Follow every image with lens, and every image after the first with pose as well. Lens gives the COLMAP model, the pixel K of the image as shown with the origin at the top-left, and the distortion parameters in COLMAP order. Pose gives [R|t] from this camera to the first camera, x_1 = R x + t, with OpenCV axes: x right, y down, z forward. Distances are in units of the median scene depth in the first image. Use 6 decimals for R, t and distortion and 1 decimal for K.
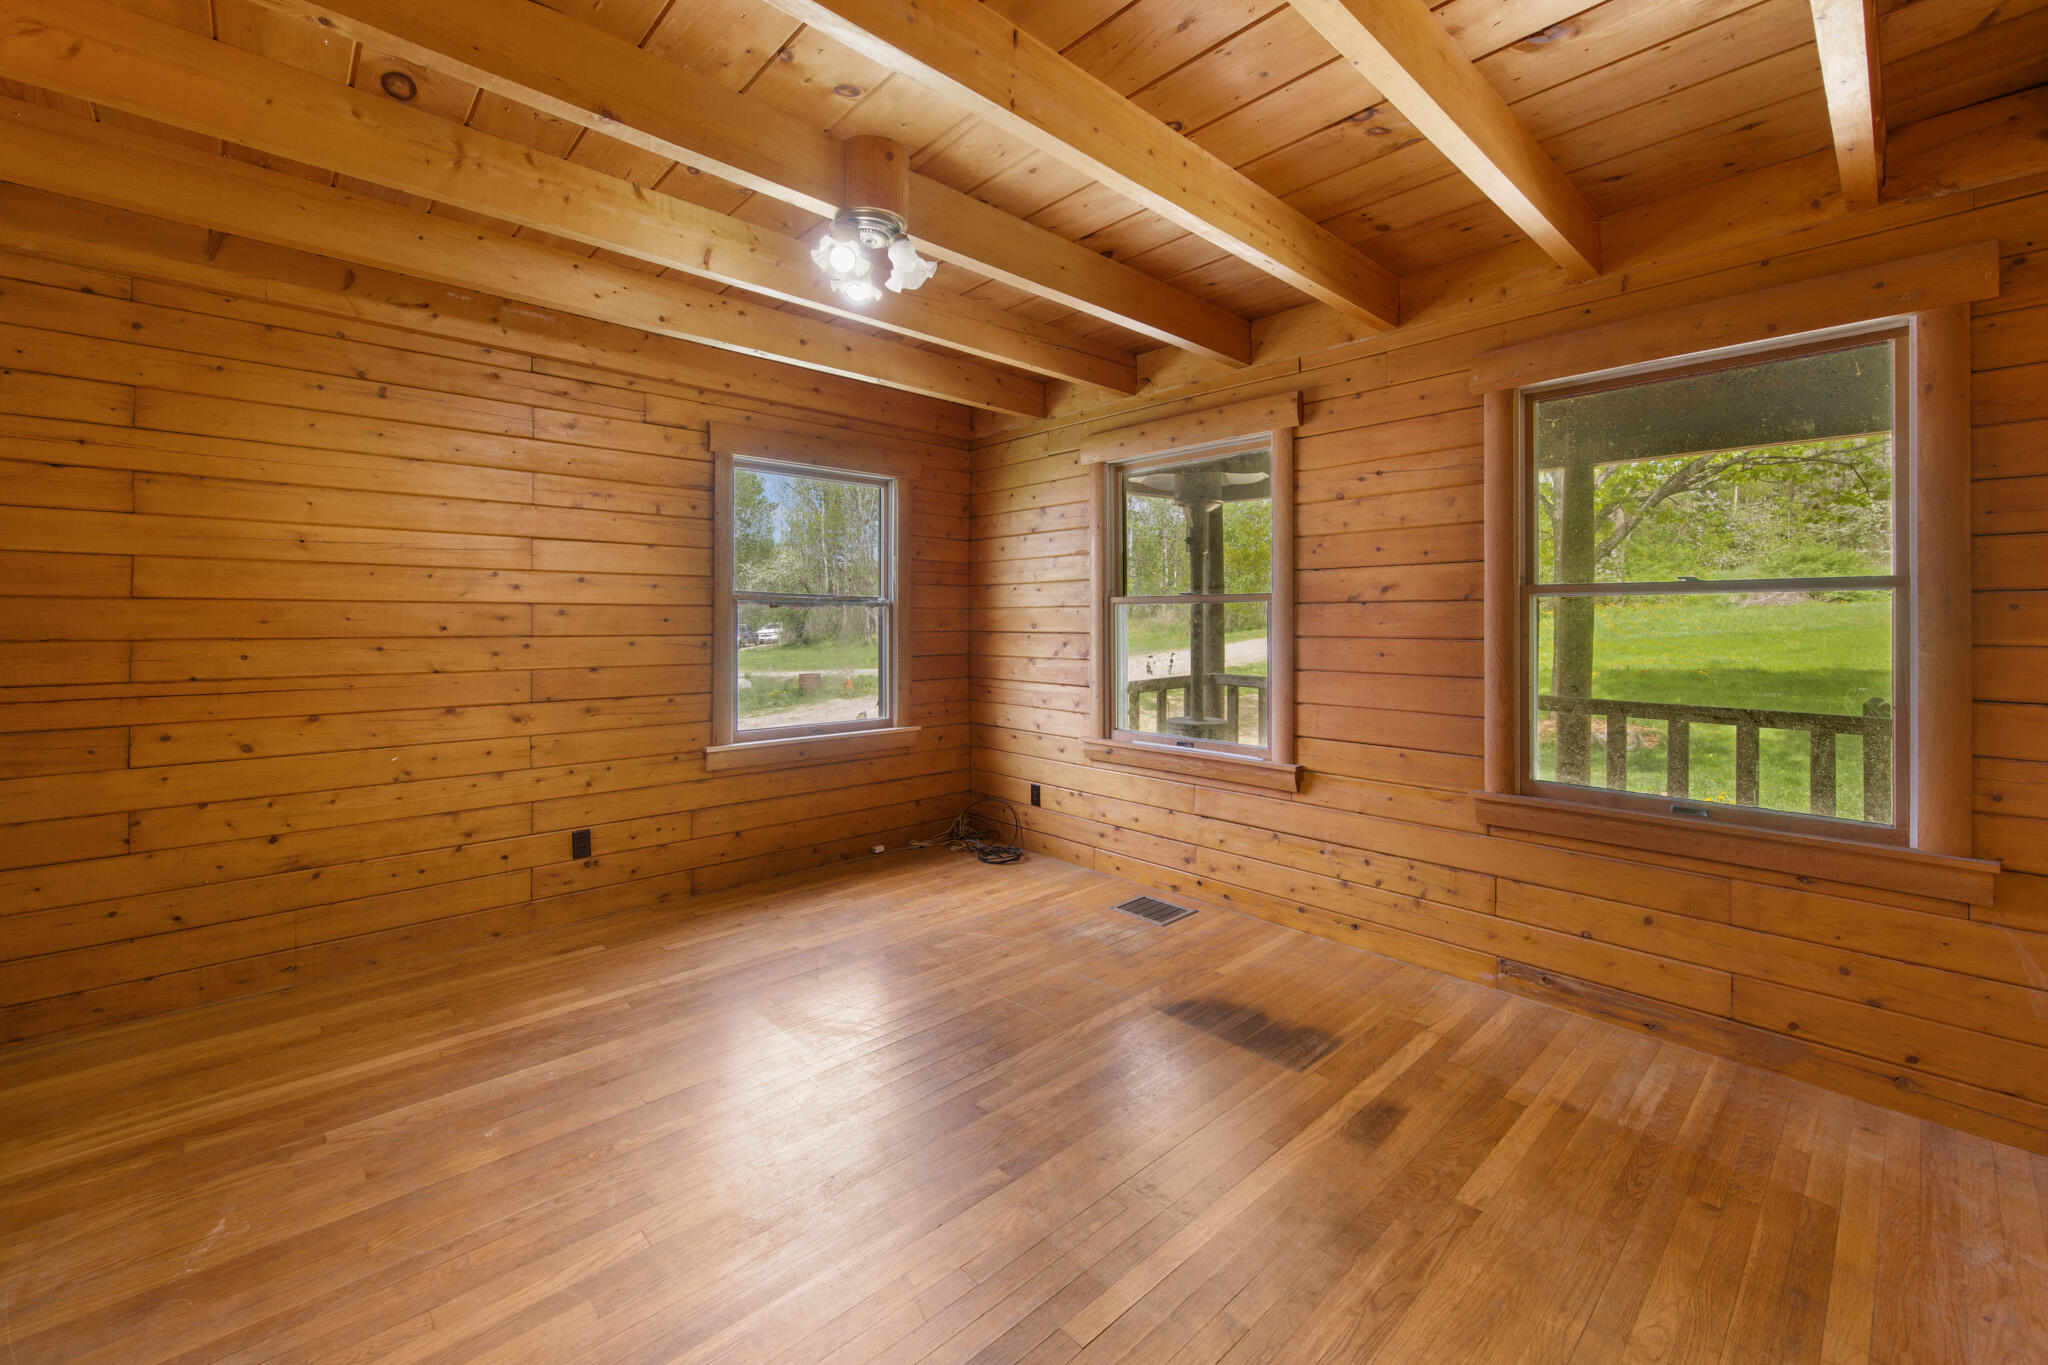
lens RADIAL K [[825.0, 0, 1035.4], [0, 825.0, 619.2], [0, 0, 1]] dist [-0.001714, 0.000548]
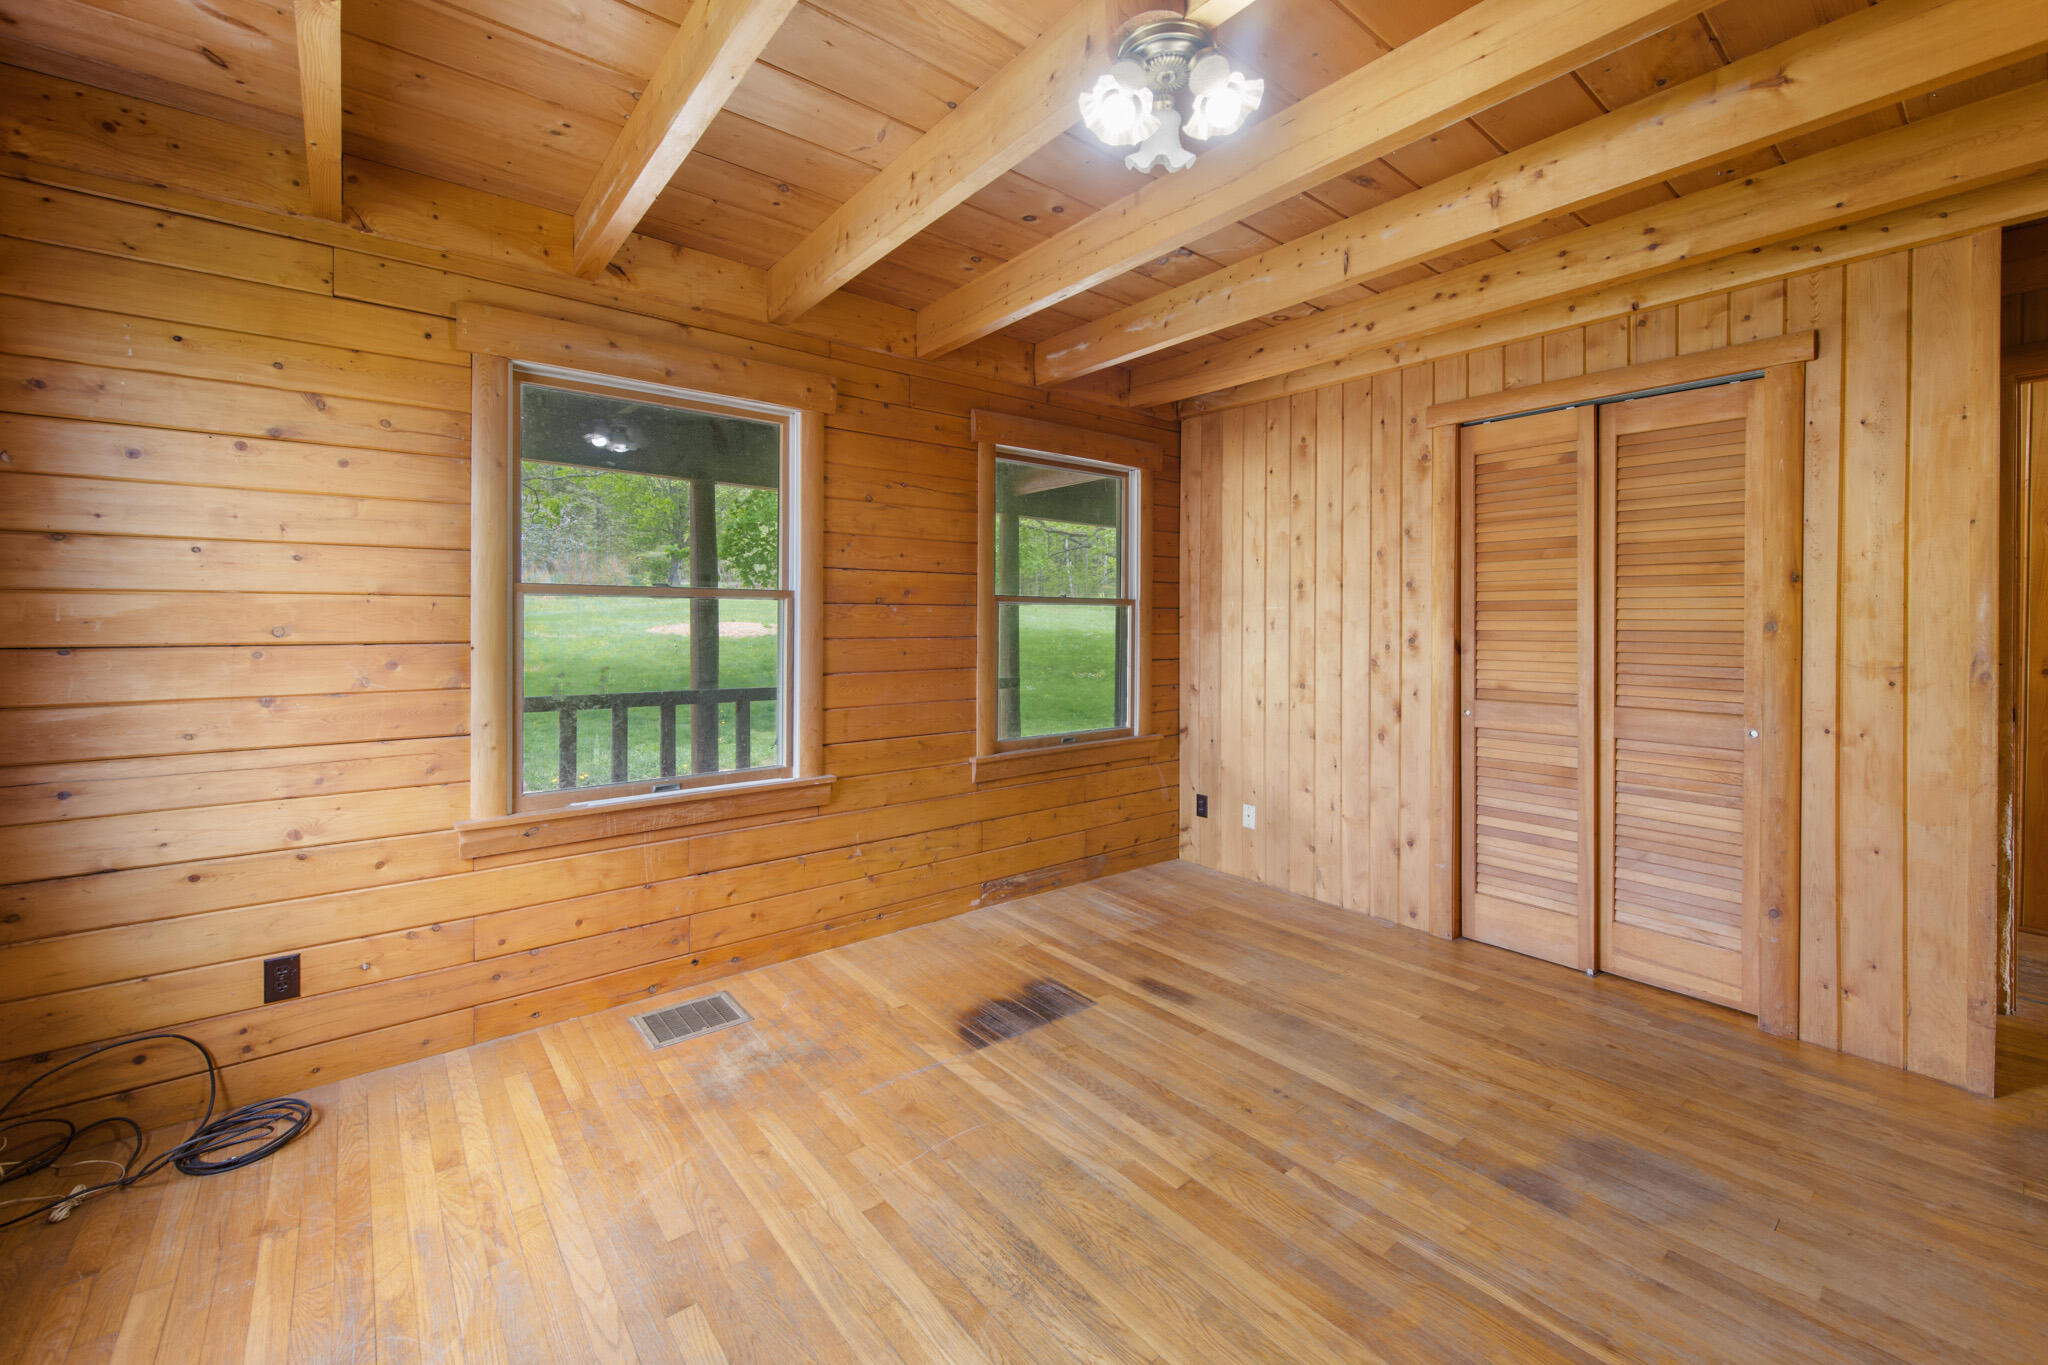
lens RADIAL K [[825.0, 0, 1024.9], [0, 825.0, 625.7], [0, 0, 1]] dist [-0.001714, 0.000548]
pose [[0.079477, -0.006314, 0.996817, -0.648933], [-0.004867, 0.999966, 0.006722, -0.000925], [-0.996825, -0.005385, 0.079443, 0.758149]]
